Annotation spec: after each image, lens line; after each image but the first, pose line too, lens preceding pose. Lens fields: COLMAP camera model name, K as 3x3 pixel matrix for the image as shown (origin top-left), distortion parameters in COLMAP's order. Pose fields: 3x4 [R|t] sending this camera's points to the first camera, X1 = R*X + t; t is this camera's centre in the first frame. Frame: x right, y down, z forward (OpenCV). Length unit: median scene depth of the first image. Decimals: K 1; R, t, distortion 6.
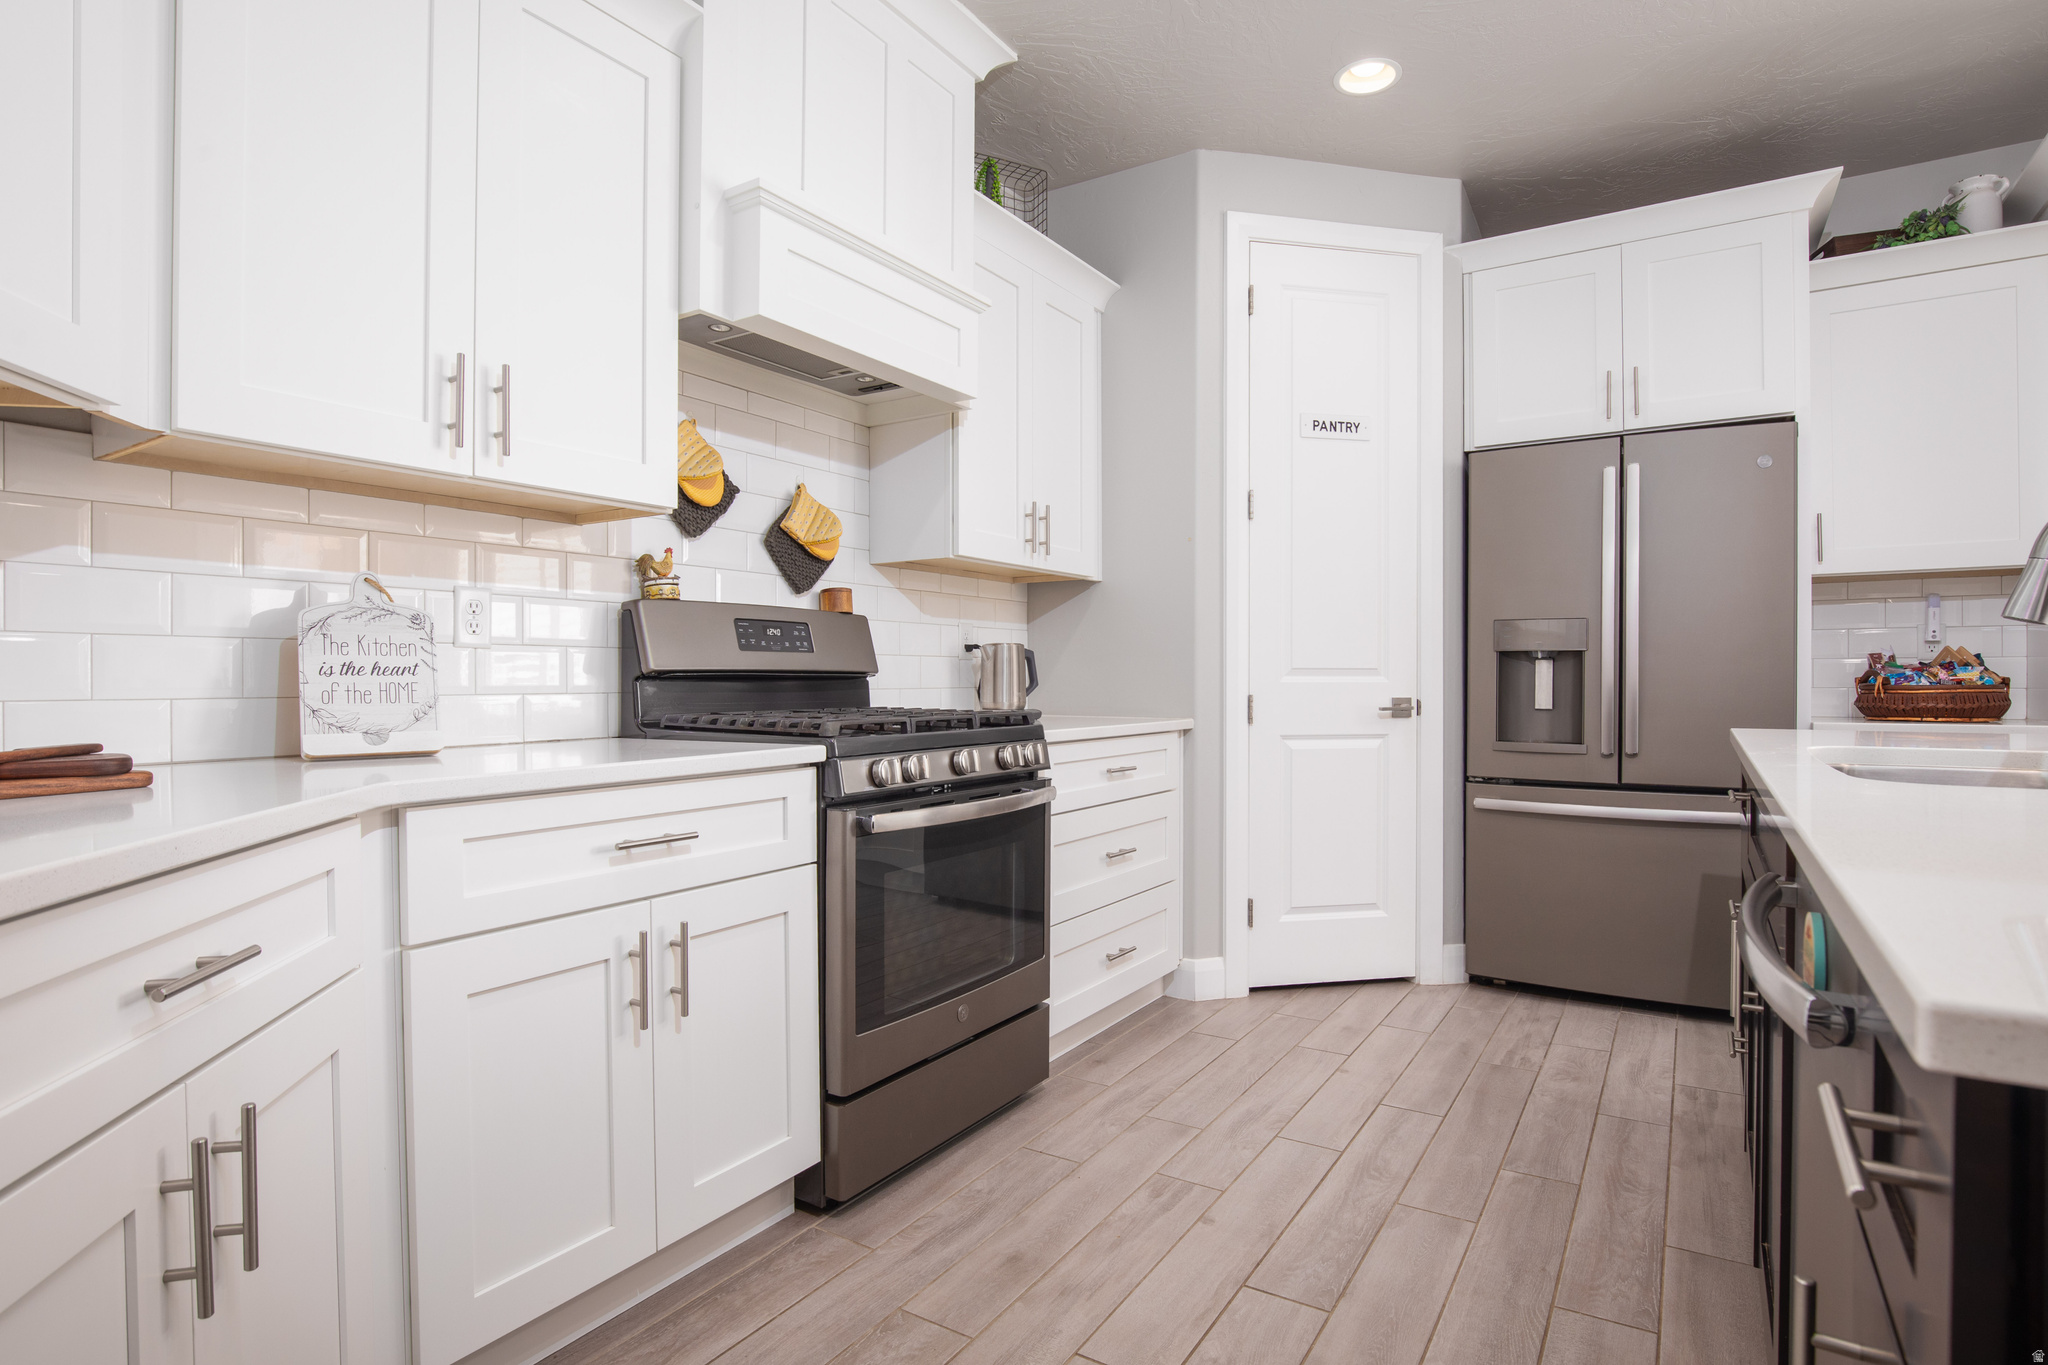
lens RADIAL K [[1058.1, 0, 1029.2], [0, 1058.1, 670.1], [0, 0, 1]] dist [-0.006234, -0.000153]
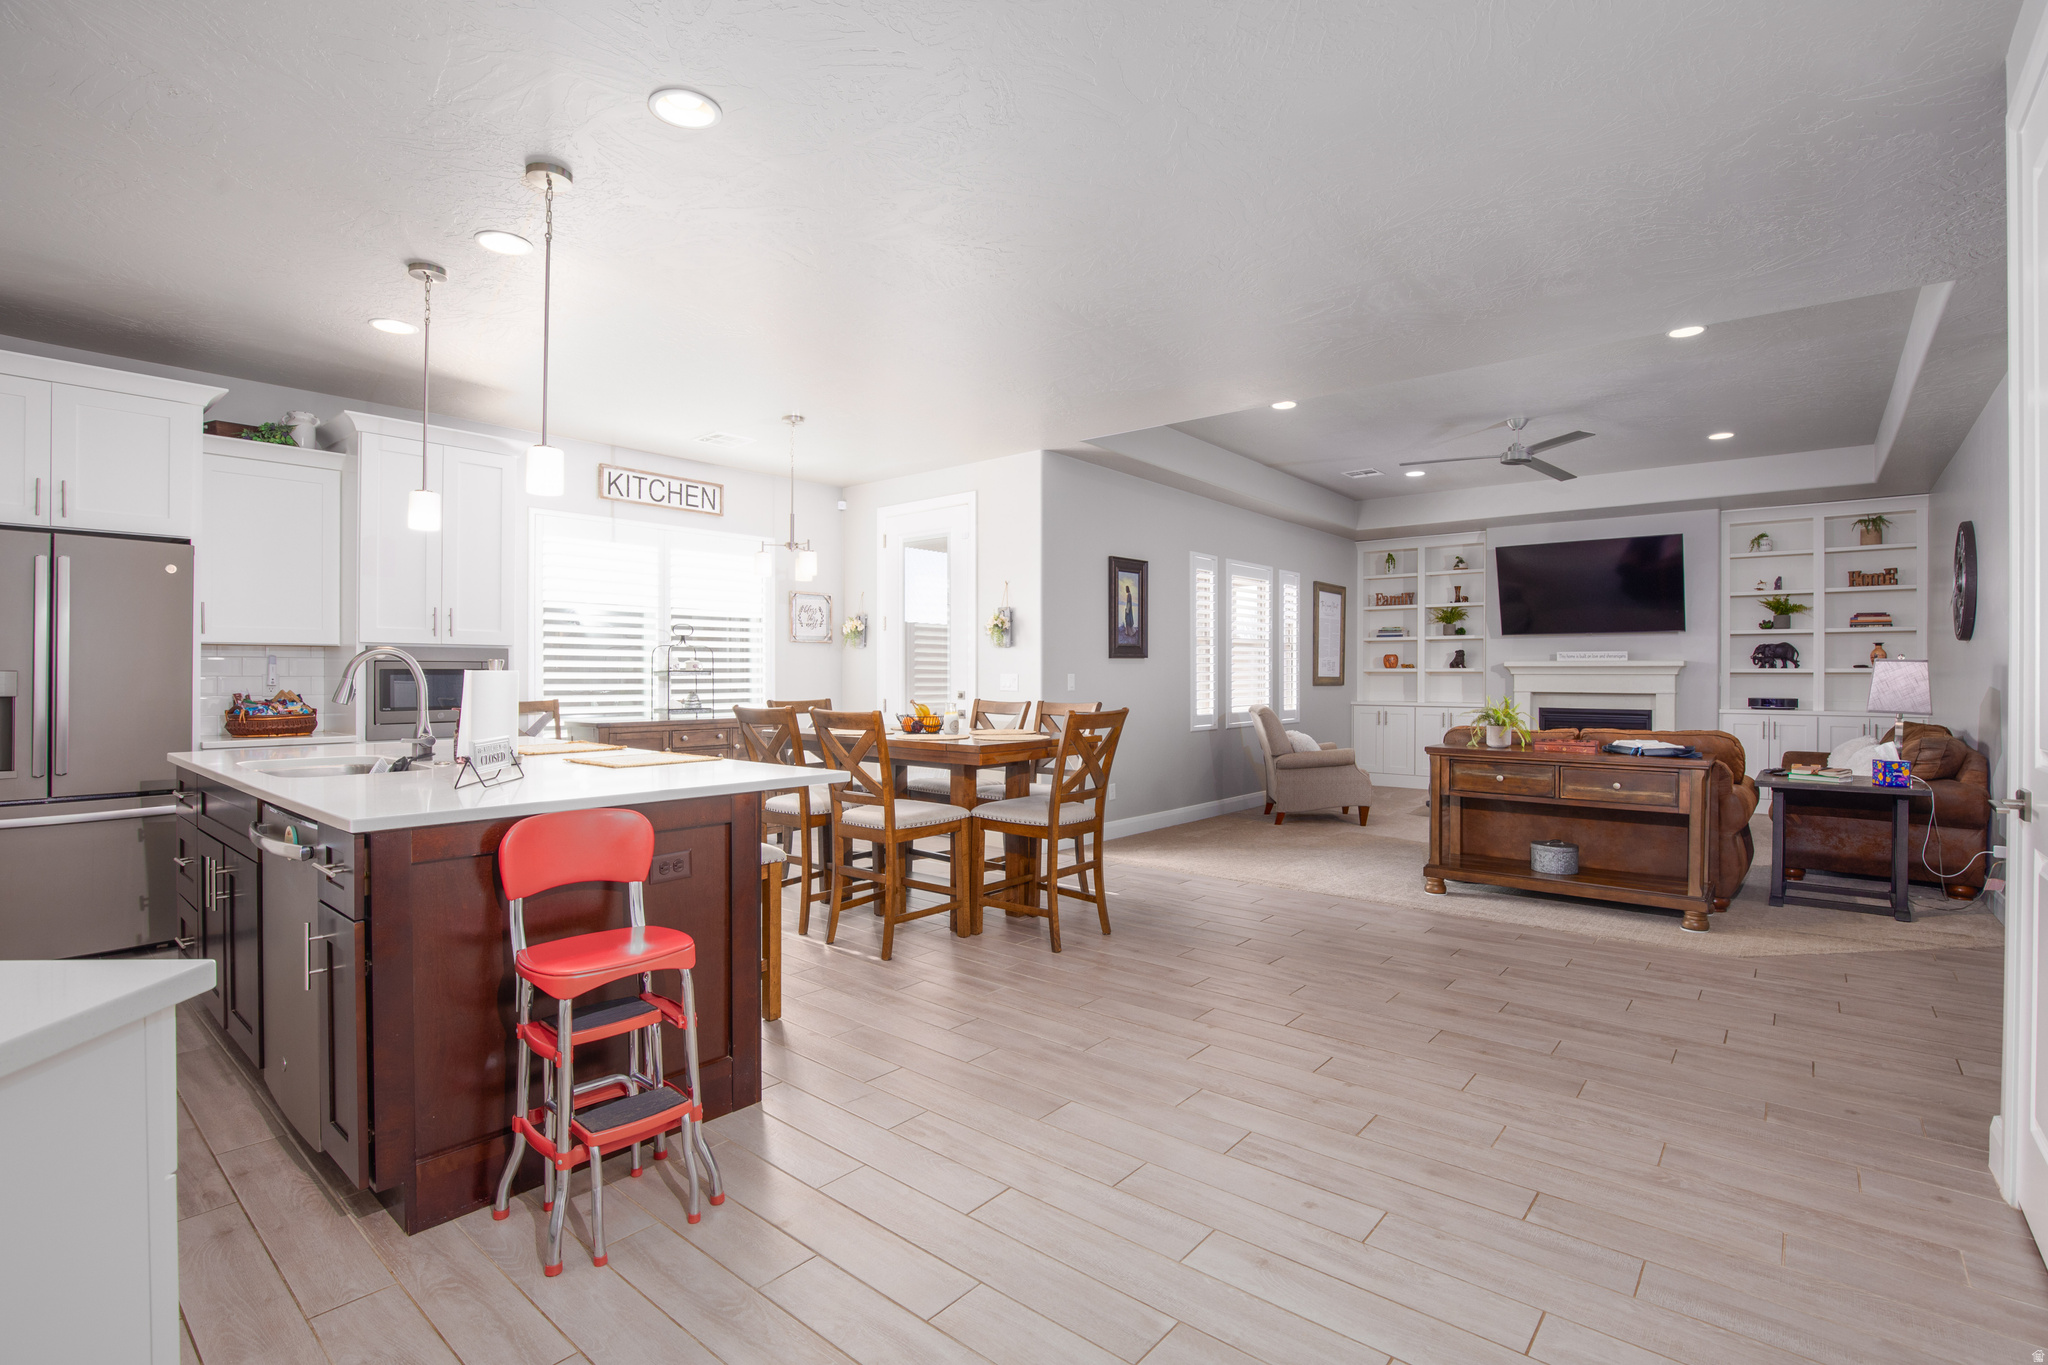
lens RADIAL K [[939.9, 0, 1029.3], [0, 939.9, 674.0], [0, 0, 1]] dist [-0.014727, 0.000094]
pose [[0.146399, 0.004481, 0.989216, -0.398806], [-0.004200, 0.999984, -0.003908, -0.047378], [-0.989217, -0.003583, 0.146415, -0.369766]]
